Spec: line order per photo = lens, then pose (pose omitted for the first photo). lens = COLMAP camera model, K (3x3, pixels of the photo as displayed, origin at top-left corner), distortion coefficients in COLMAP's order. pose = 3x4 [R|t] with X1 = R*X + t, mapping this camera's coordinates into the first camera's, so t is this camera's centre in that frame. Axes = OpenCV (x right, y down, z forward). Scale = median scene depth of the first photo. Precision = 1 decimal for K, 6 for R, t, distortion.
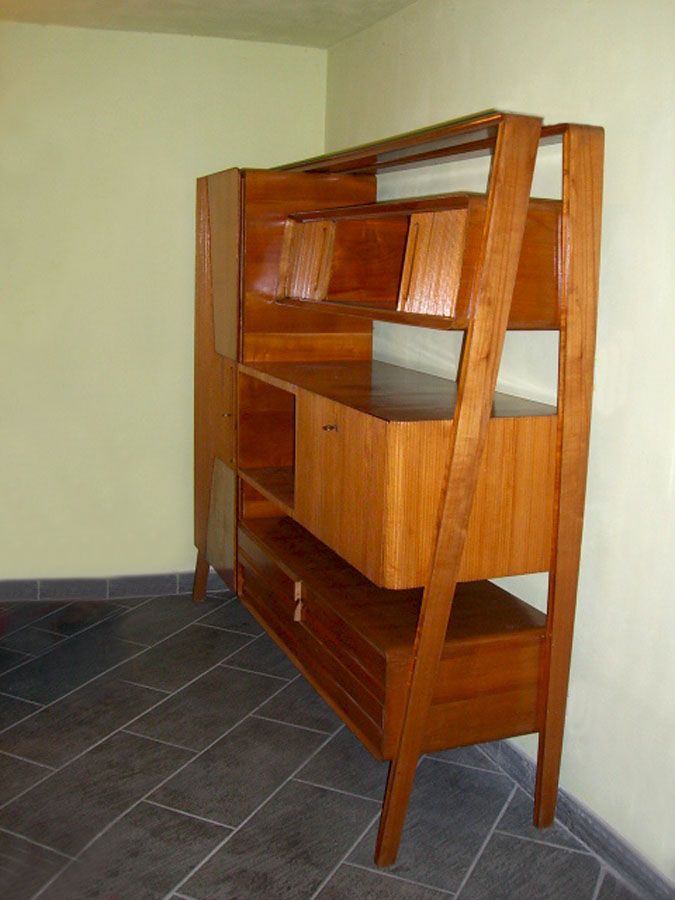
lens RADIAL K [[1008.0, 0, 338.3], [0, 1008.0, 434.9], [0, 0, 1]] dist [-0.201109, 0.015540]
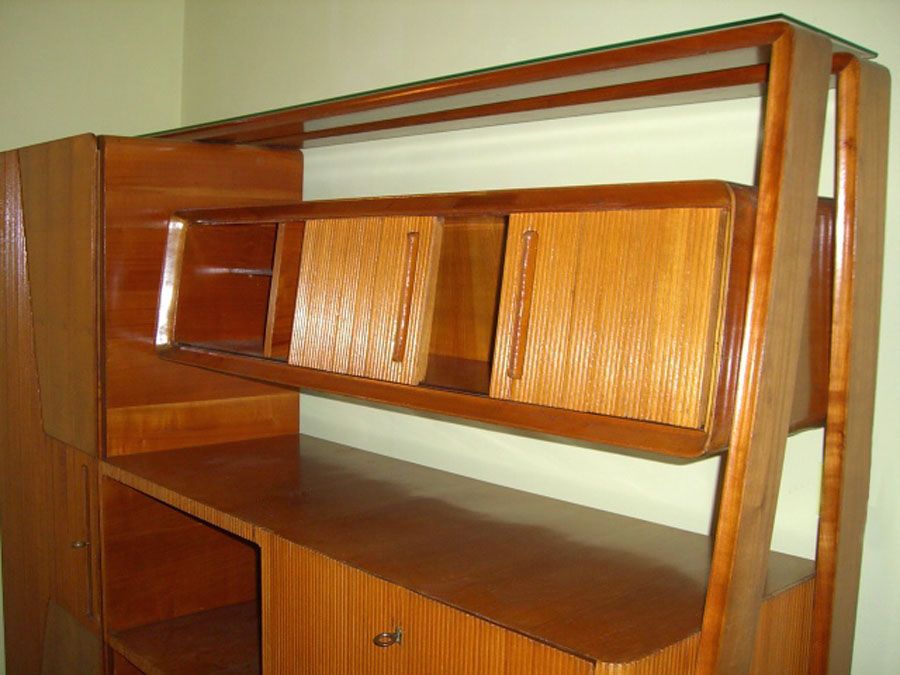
lens RADIAL K [[1008.0, 0, 450.0], [0, 1008.0, 337.5], [0, 0, 1]] dist [-0.201109, 0.015540]
pose [[0.933548, -0.033184, 0.356912, -0.111138], [0.063926, 0.995156, -0.074683, -0.087757], [-0.352705, 0.092537, 0.931148, 0.385459]]
